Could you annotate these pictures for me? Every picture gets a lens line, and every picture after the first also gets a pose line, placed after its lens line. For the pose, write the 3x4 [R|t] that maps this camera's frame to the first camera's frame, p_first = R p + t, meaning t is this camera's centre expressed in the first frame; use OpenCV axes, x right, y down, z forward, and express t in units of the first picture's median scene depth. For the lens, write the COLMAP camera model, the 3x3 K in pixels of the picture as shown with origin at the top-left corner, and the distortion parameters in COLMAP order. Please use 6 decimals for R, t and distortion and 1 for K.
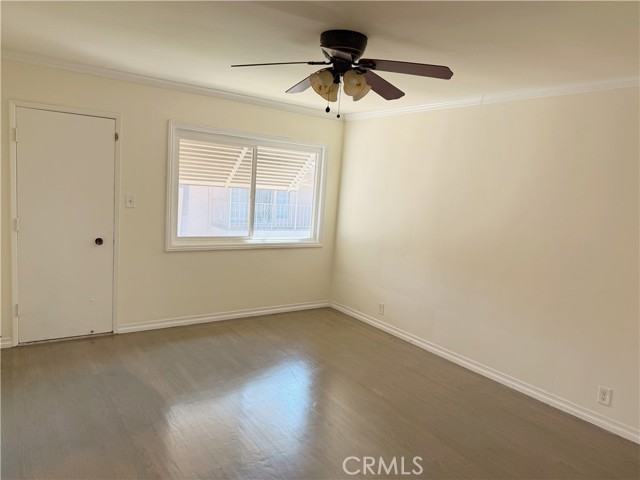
lens RADIAL K [[451.2, 0, 320.6], [0, 451.2, 241.2], [0, 0, 1]] dist [0.054383, -0.063563]
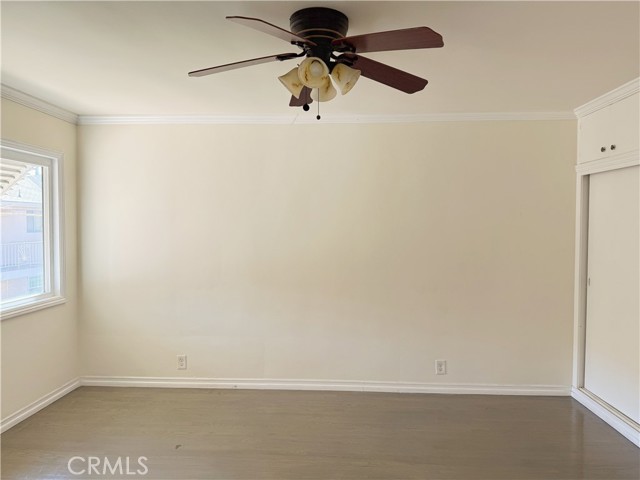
lens RADIAL K [[451.2, 0, 321.5], [0, 451.2, 241.8], [0, 0, 1]] dist [0.054383, -0.063563]
pose [[0.606950, -0.094667, 0.789081, -0.349215], [0.137572, 0.990406, 0.013002, -0.040090], [-0.782742, 0.100664, 0.614151, 0.307717]]
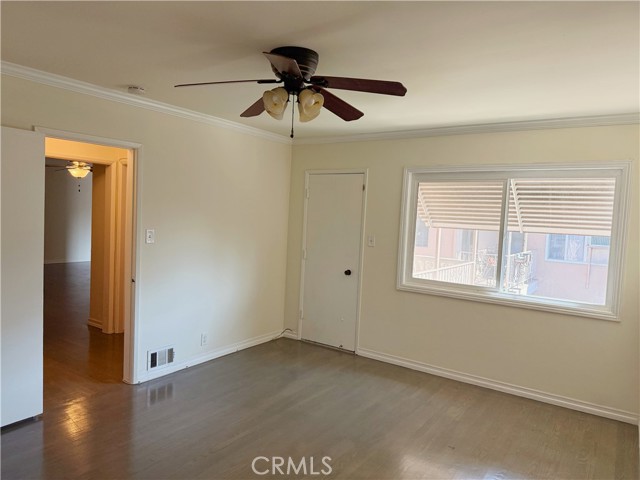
lens RADIAL K [[451.2, 0, 317.8], [0, 451.2, 235.3], [0, 0, 1]] dist [0.054383, -0.063563]
pose [[0.320924, -0.014396, -0.946996, 0.556776], [-0.138506, 0.988421, -0.061964, -0.010633], [0.936923, 0.151050, 0.315214, 0.450706]]
